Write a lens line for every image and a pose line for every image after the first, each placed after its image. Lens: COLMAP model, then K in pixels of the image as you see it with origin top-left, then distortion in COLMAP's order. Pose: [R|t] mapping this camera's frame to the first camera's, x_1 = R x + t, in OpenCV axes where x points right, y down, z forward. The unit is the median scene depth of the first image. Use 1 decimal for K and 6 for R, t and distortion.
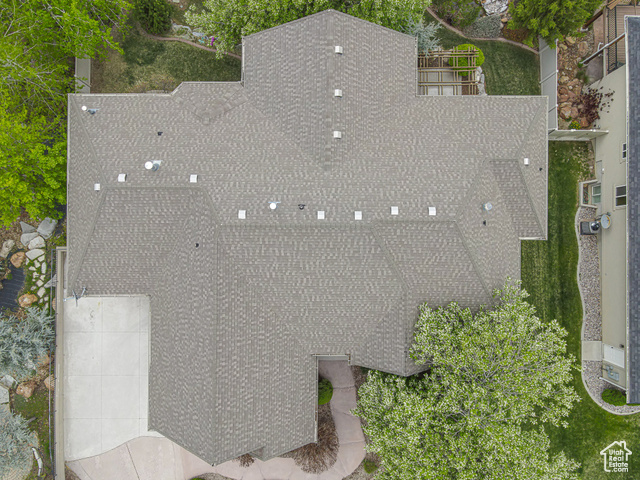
lens RADIAL K [[452.6, 0, 320.0], [0, 452.6, 240.0], [0, 0, 1]] dist [0.003240, 0.001660]
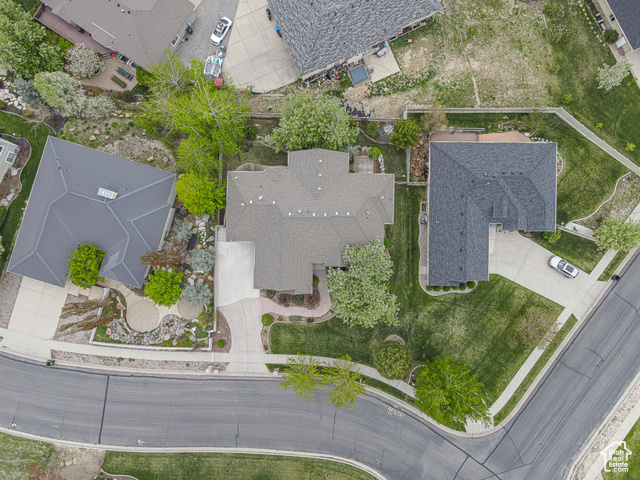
lens RADIAL K [[452.6, 0, 320.0], [0, 452.6, 240.0], [0, 0, 1]] dist [0.003240, 0.001660]
pose [[0.999748, 0.014176, -0.017414, 0.076842], [-0.014183, 0.999899, -0.000305, 0.092947], [0.017408, 0.000552, 0.999848, -1.624076]]
